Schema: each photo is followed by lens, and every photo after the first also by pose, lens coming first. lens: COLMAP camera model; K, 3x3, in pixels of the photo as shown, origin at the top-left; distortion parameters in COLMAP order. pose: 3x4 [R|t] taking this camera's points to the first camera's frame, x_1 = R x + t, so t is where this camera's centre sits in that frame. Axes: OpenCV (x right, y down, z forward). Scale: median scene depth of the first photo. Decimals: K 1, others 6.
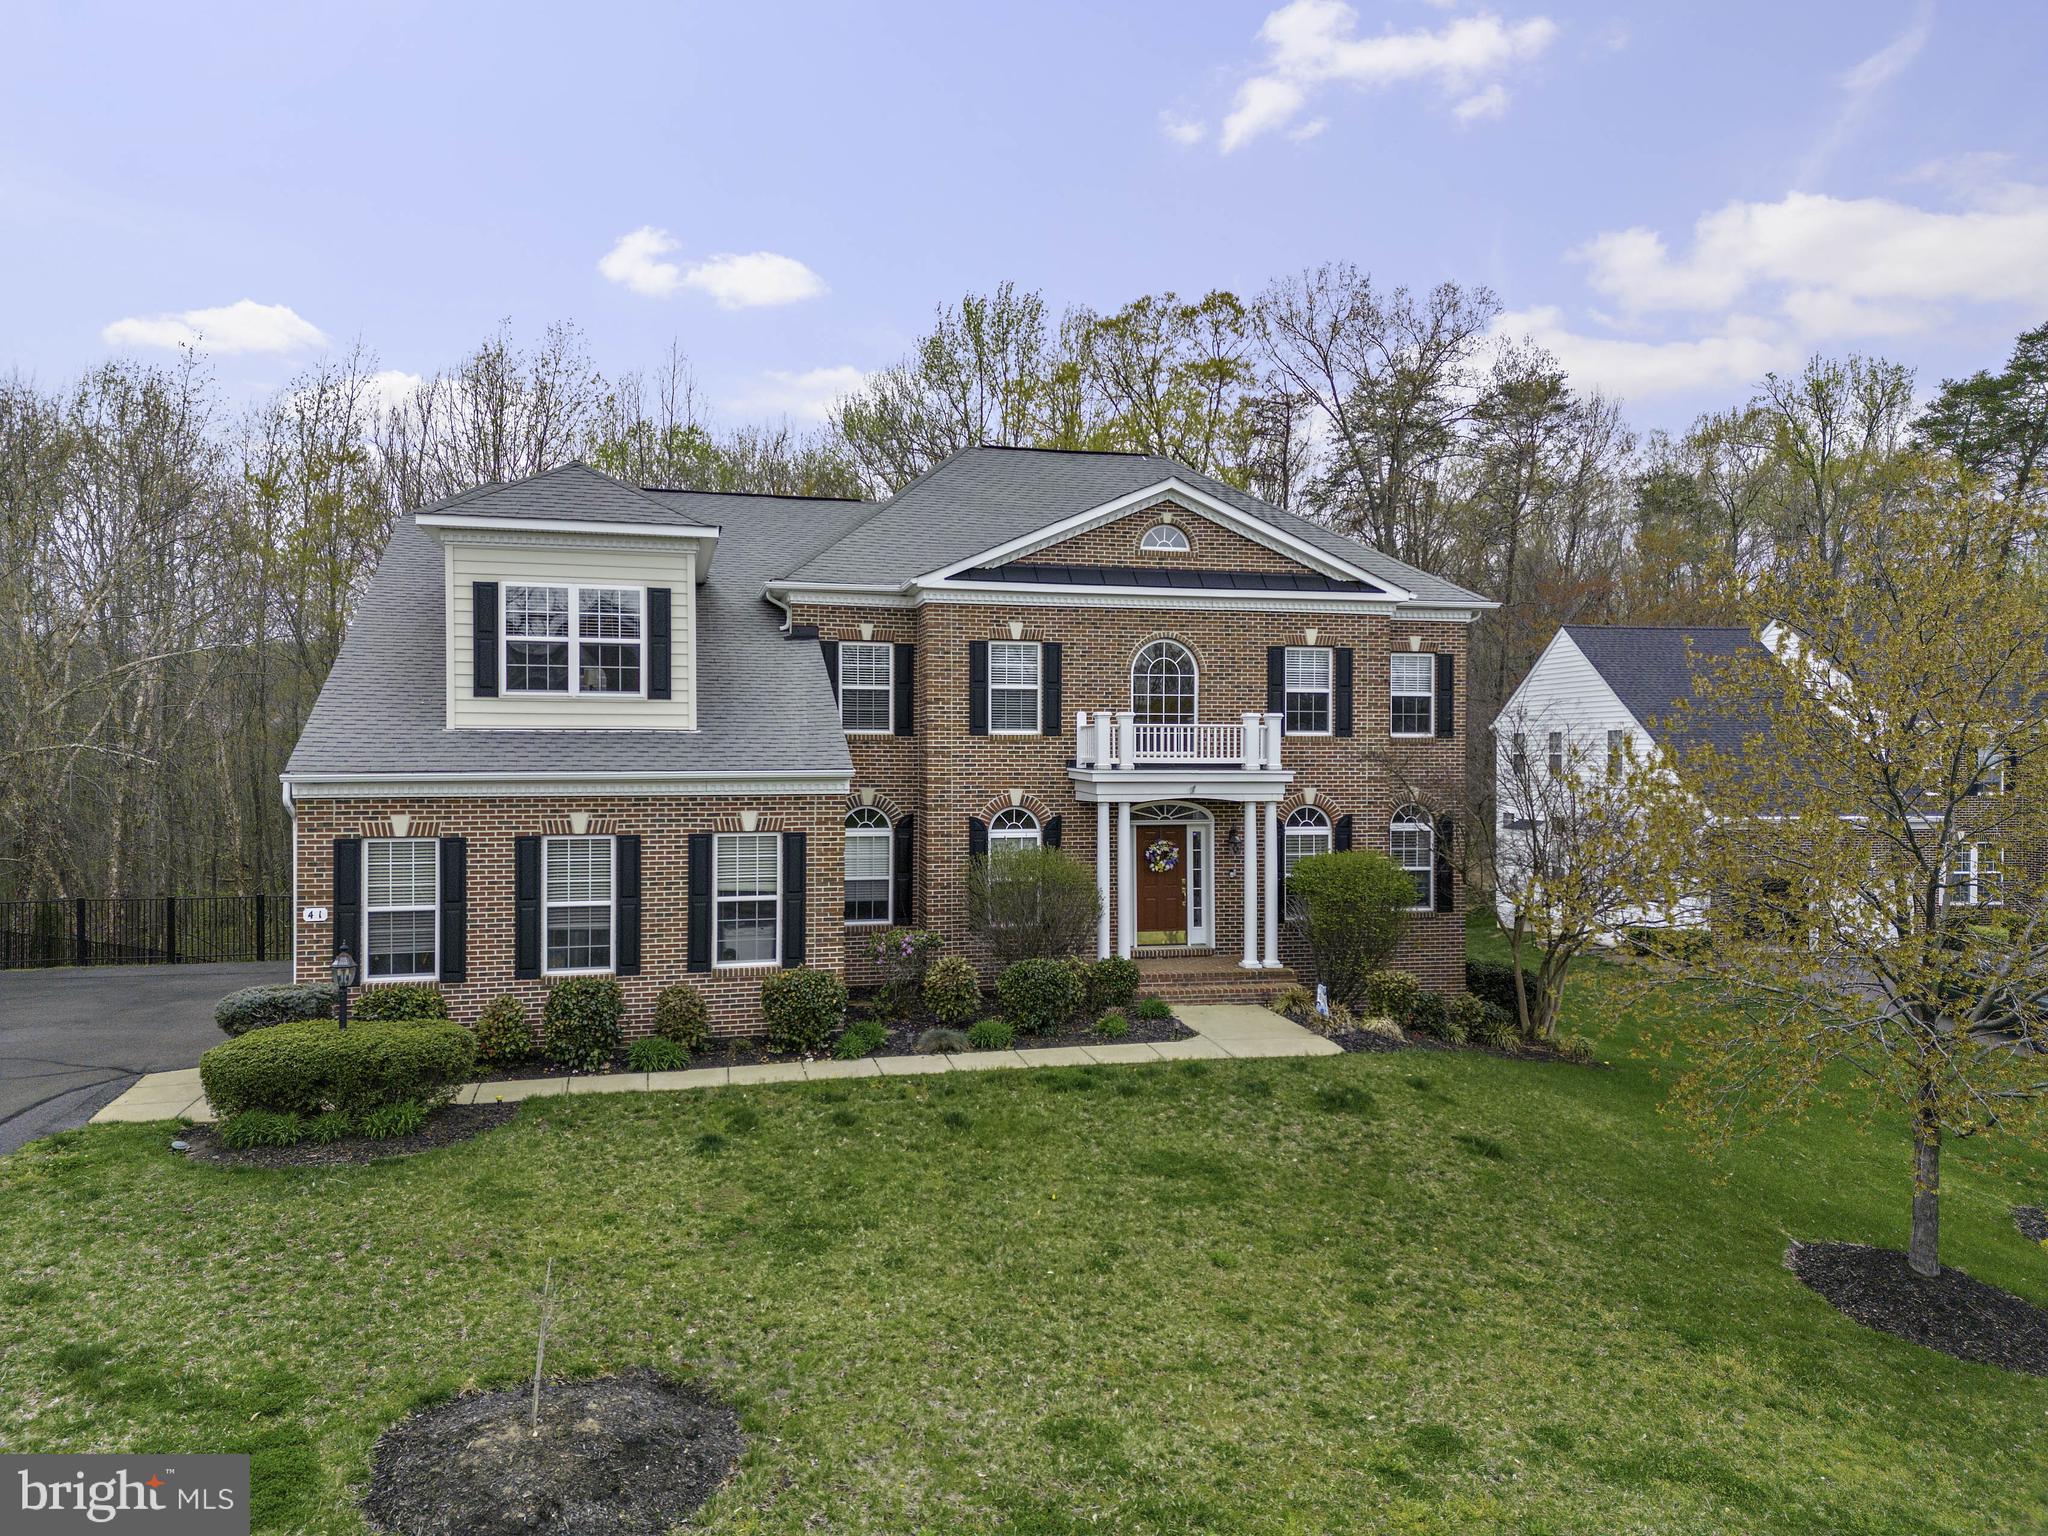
lens RADIAL K [[1456.6, 0, 1024.0], [0, 1456.6, 768.0], [0, 0, 1]] dist [0.089323, -0.096297]
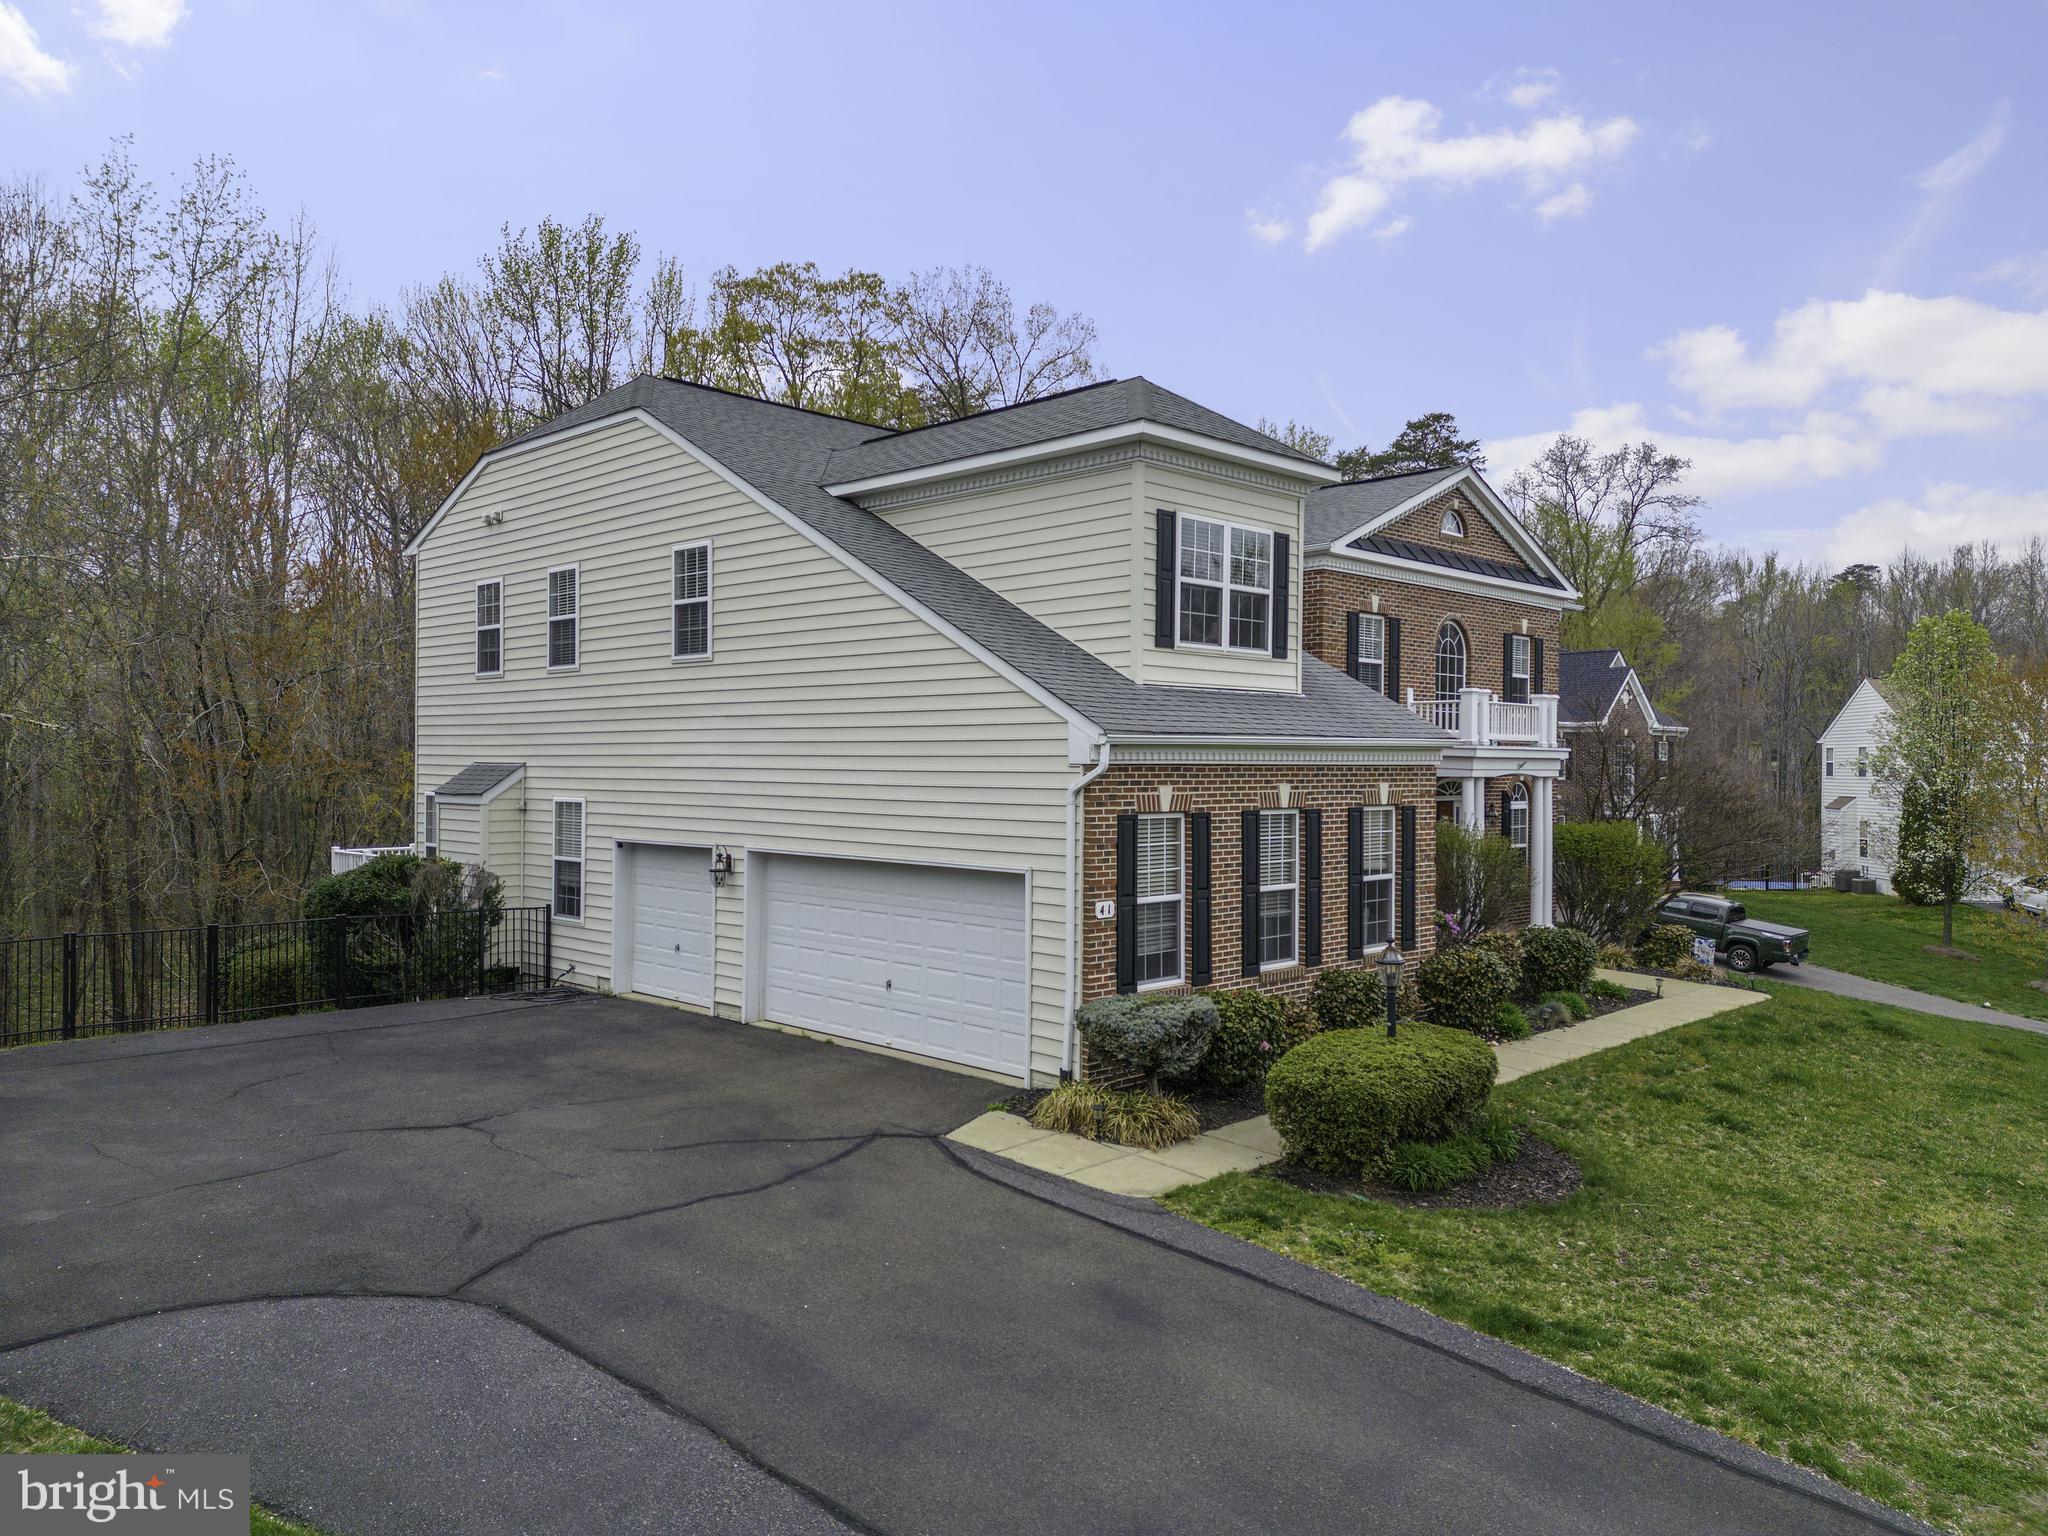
lens RADIAL K [[1456.6, 0, 1024.0], [0, 1456.6, 768.0], [0, 0, 1]] dist [0.089323, -0.096297]
pose [[0.856141, 0.001432, 0.516741, -0.853820], [-0.000929, 0.999999, -0.001233, 0.021607], [-0.516742, 0.000576, 0.856141, 0.321292]]
